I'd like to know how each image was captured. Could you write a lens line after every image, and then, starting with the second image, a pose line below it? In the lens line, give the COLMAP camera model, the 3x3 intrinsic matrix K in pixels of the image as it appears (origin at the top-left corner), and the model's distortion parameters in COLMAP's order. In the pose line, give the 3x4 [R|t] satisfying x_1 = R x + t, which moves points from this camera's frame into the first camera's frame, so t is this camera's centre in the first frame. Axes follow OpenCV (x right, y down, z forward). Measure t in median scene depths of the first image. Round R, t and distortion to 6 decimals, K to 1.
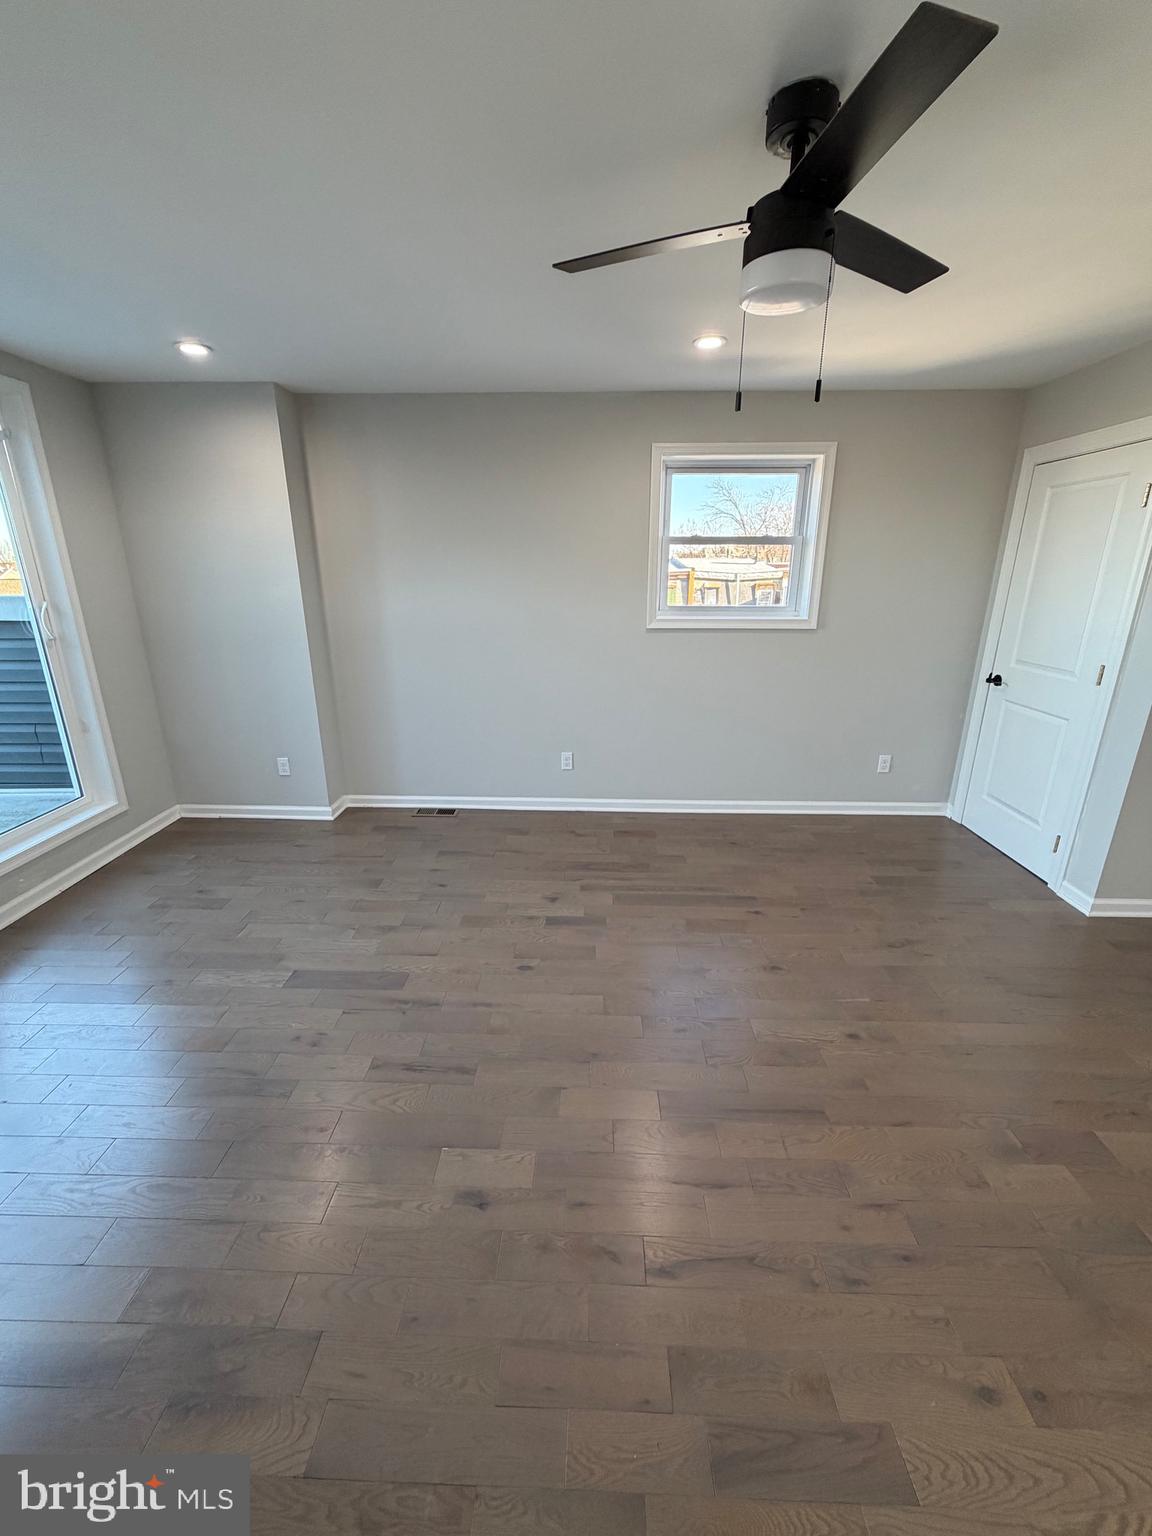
lens RADIAL K [[611.0, 0, 577.6], [0, 611.0, 760.3], [0, 0, 1]] dist [-0.000491, 0.000136]
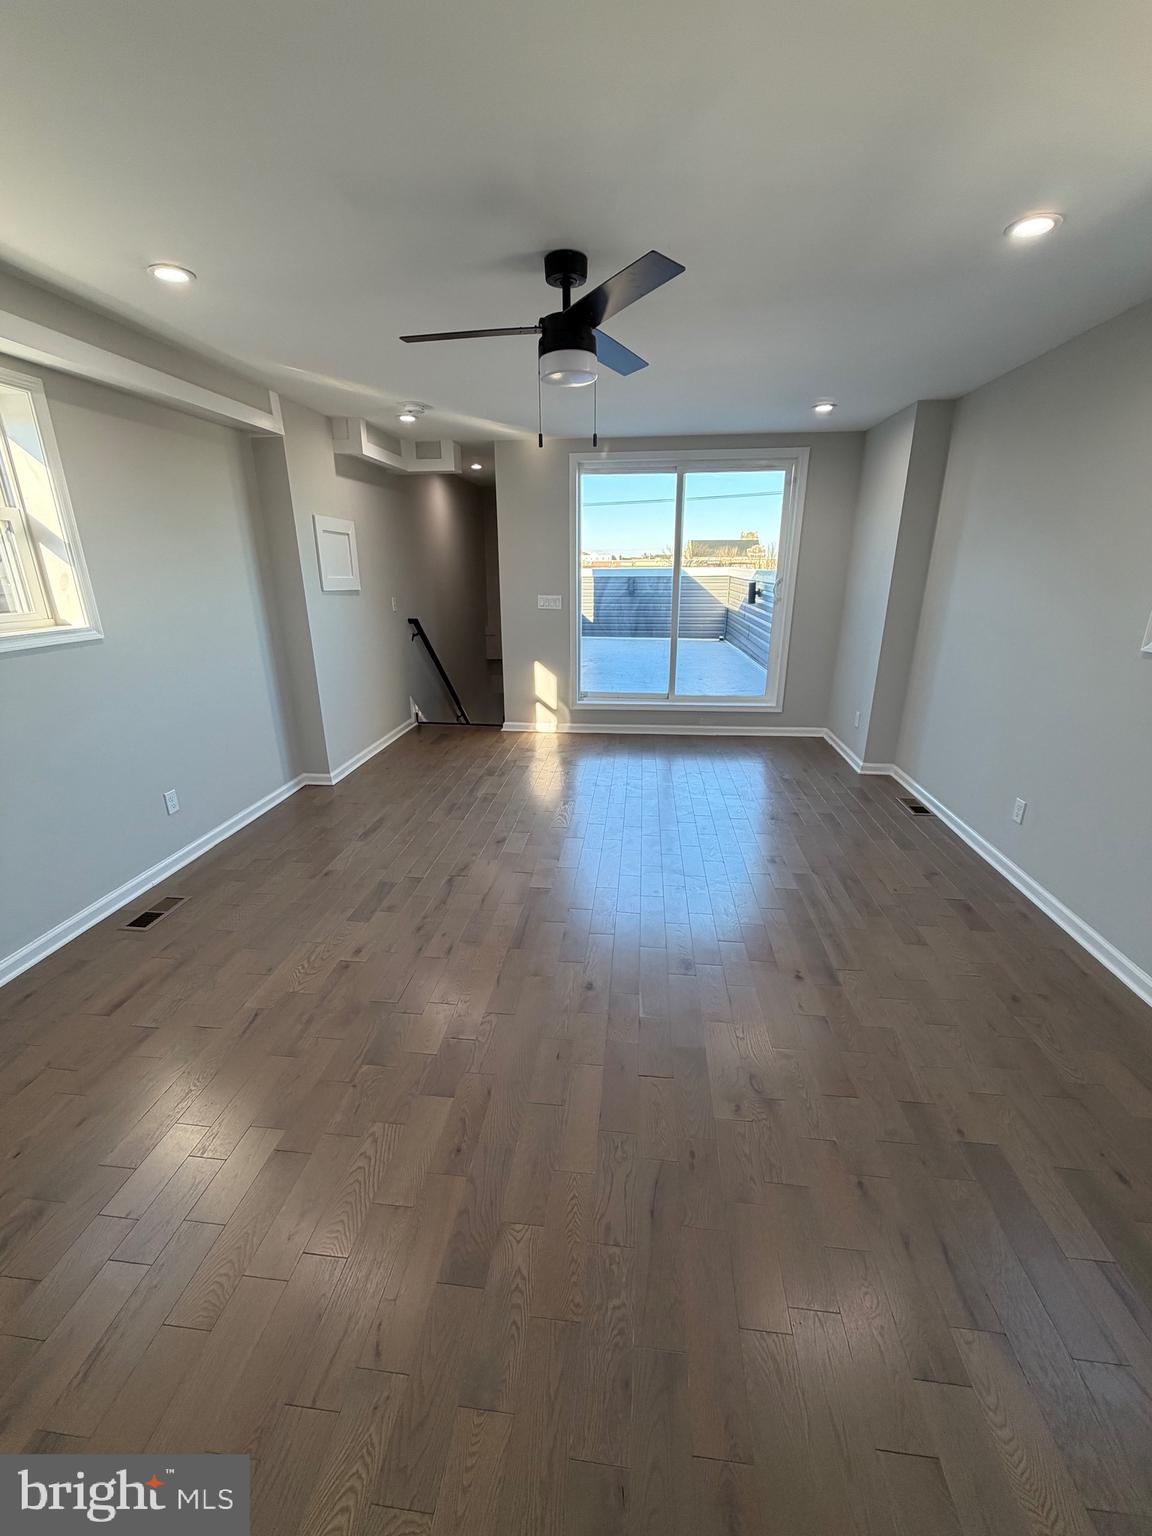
lens RADIAL K [[611.0, 0, 577.6], [0, 611.0, 760.3], [0, 0, 1]] dist [-0.000491, 0.000136]
pose [[-0.073788, 0.309308, -0.948095, 0.870656], [-0.298962, 0.900102, 0.316918, -0.158858], [0.951408, 0.306829, 0.026054, 0.531373]]
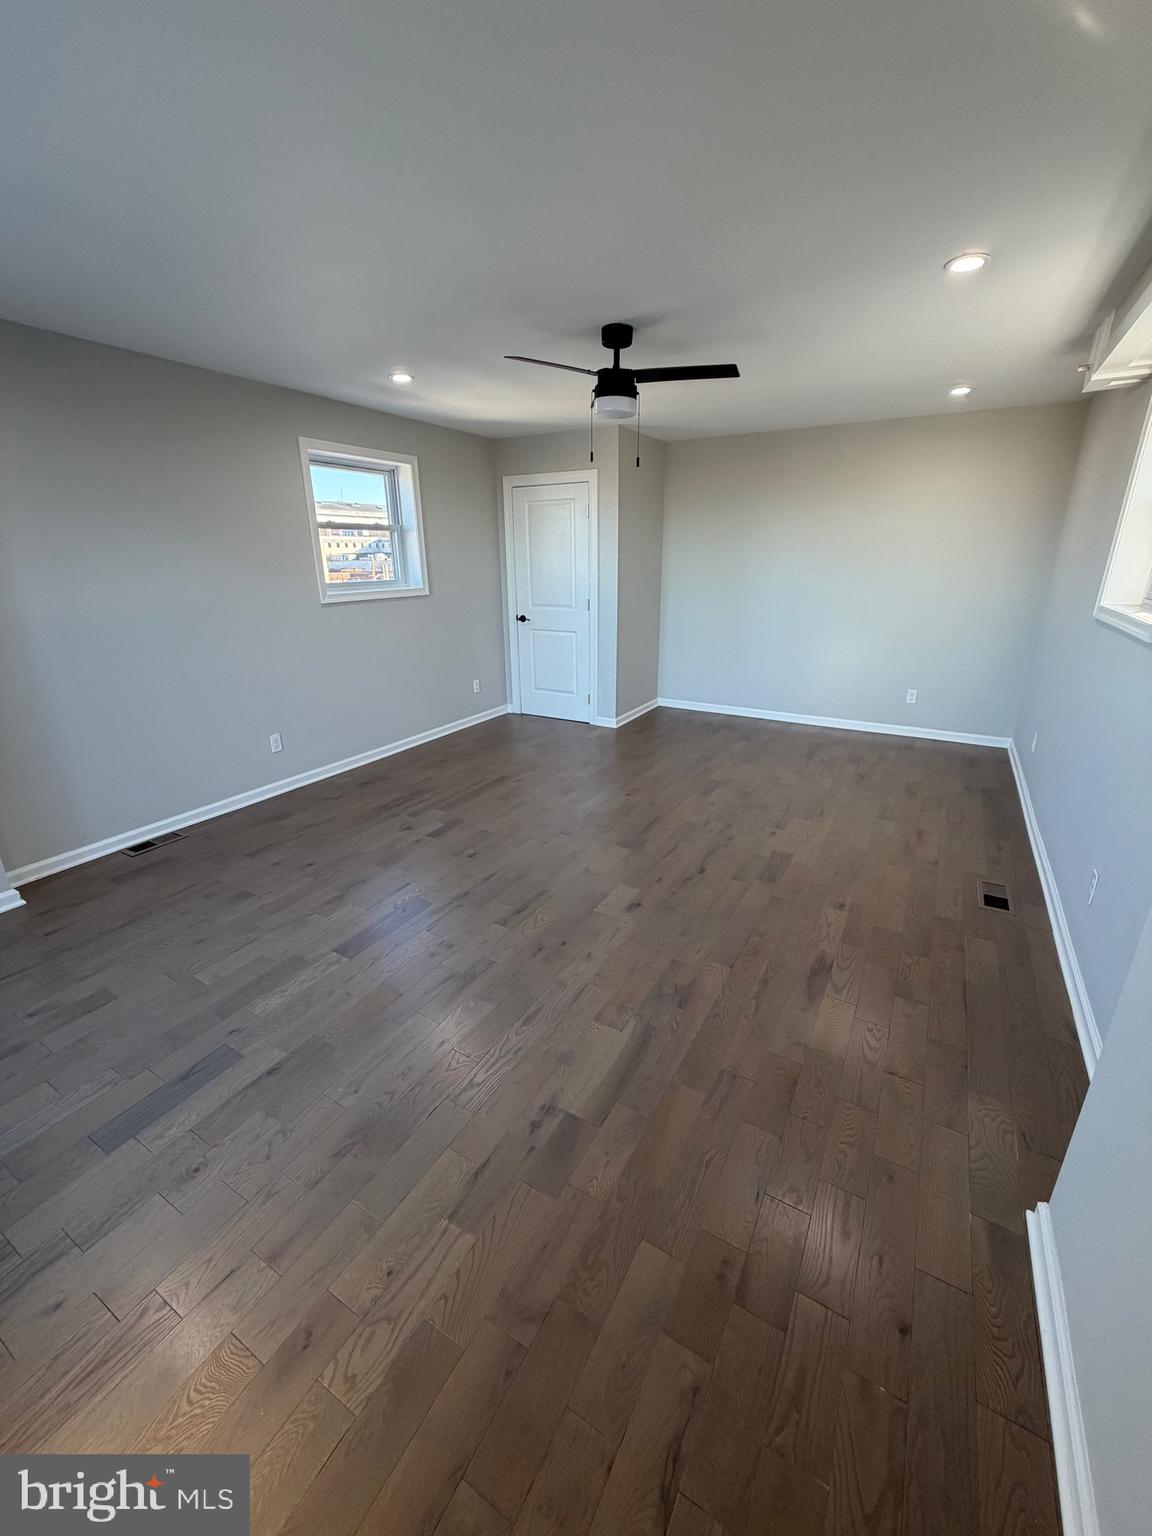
lens RADIAL K [[611.0, 0, 577.6], [0, 611.0, 760.3], [0, 0, 1]] dist [-0.000491, 0.000136]
pose [[0.479731, -0.284015, 0.830177, -0.749219], [0.271818, 0.947721, 0.167154, -0.005757], [-0.834250, 0.145468, 0.531852, 0.068855]]
